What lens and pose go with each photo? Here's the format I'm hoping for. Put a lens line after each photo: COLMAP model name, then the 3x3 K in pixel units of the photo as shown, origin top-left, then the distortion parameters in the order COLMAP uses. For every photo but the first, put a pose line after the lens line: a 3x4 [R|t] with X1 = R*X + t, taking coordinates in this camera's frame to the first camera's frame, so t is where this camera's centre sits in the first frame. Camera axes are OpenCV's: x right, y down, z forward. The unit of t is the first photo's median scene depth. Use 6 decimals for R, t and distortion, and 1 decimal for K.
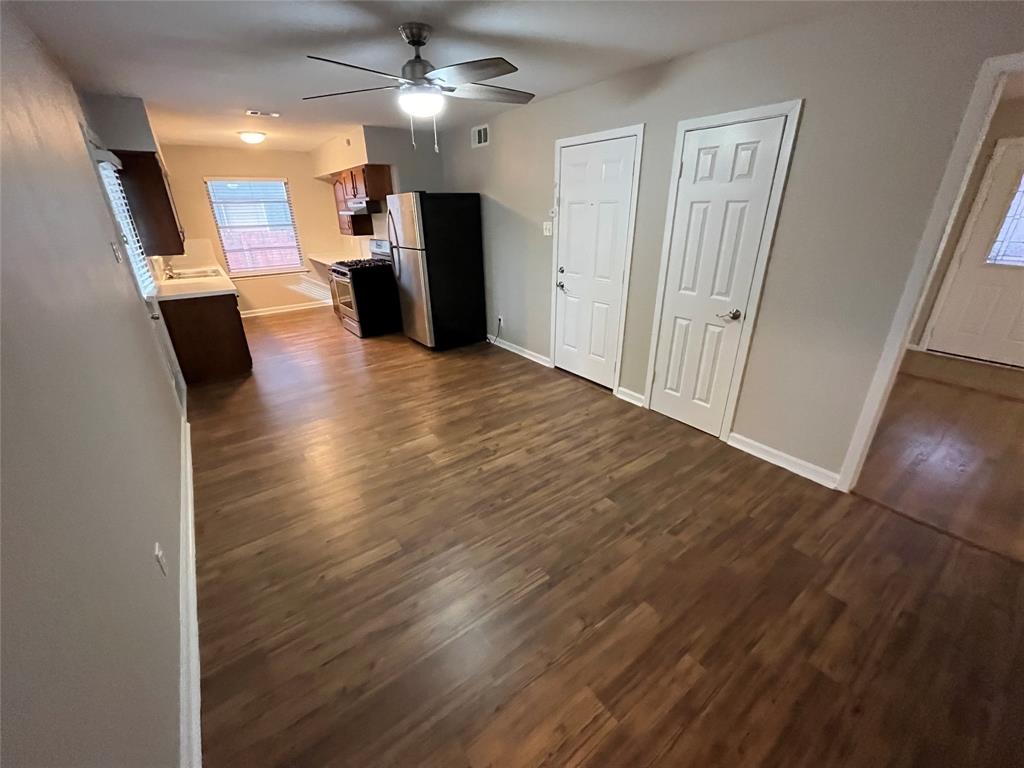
lens RADIAL K [[418.3, 0, 517.0], [0, 418.3, 386.9], [0, 0, 1]] dist [-0.002214, -0.000346]
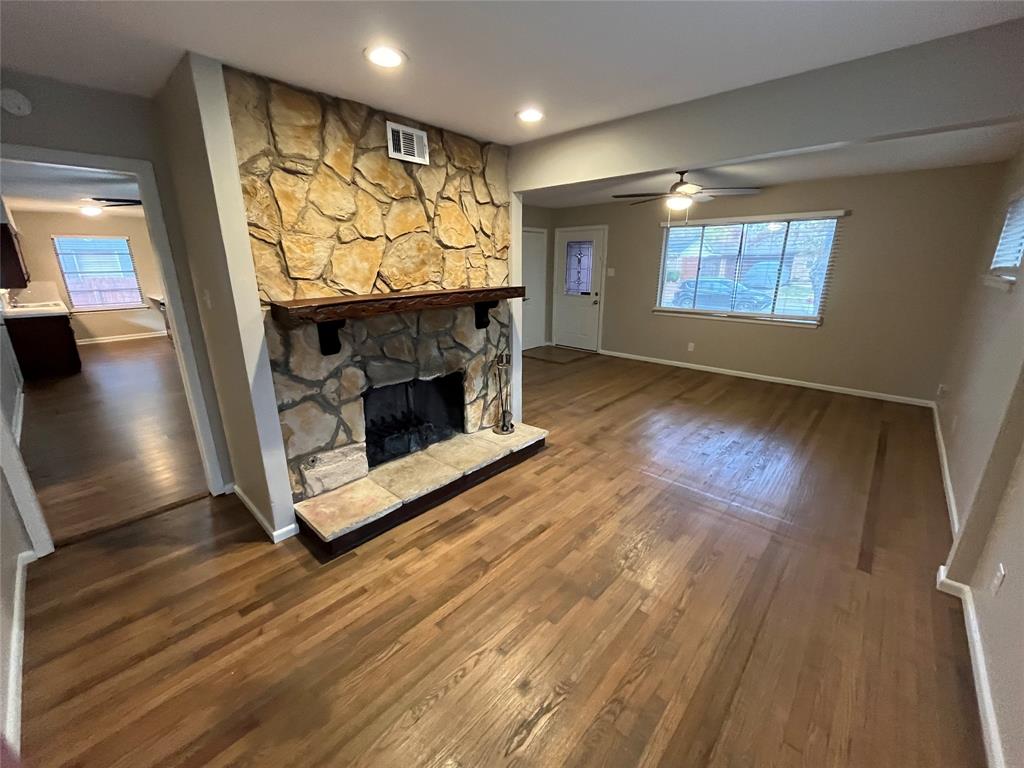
lens RADIAL K [[418.3, 0, 517.0], [0, 418.3, 386.9], [0, 0, 1]] dist [-0.002214, -0.000346]
pose [[0.980618, -0.042971, 0.191161, 0.507472], [0.064903, 0.991811, -0.109992, 0.254471], [-0.184869, 0.120267, 0.975376, -0.600665]]
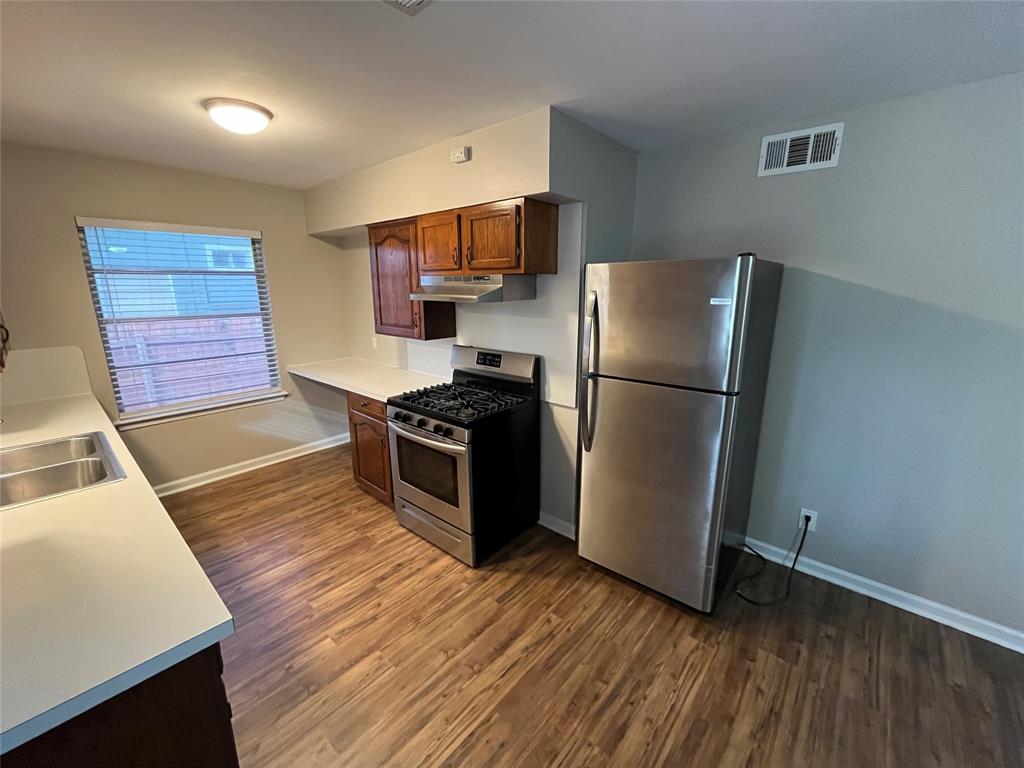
lens RADIAL K [[418.3, 0, 517.0], [0, 418.3, 386.9], [0, 0, 1]] dist [-0.002214, -0.000346]
pose [[0.976935, -0.034366, 0.210752, -0.510205], [0.069792, 0.984148, -0.163040, -0.282973], [-0.201808, 0.173988, 0.963847, 0.658802]]
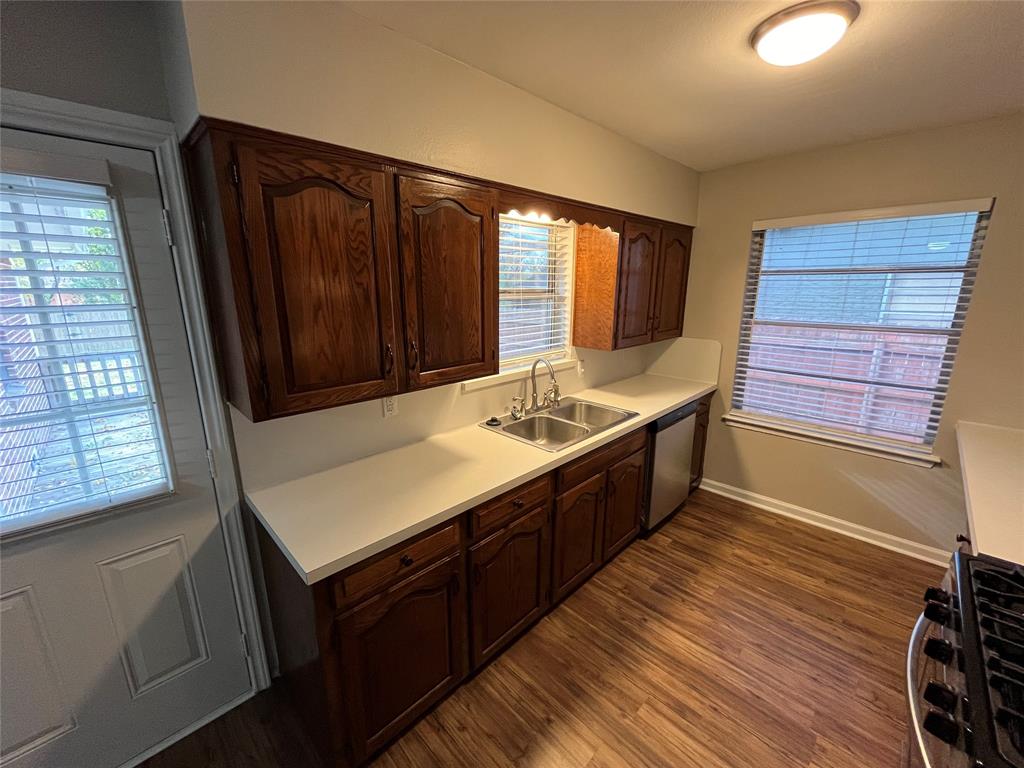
lens RADIAL K [[418.3, 0, 517.0], [0, 418.3, 386.9], [0, 0, 1]] dist [-0.002214, -0.000346]
pose [[0.138581, 0.249089, -0.958514, -0.379006], [-0.394837, 0.901503, 0.177189, -0.409766], [0.908240, 0.353902, 0.223281, 0.941110]]
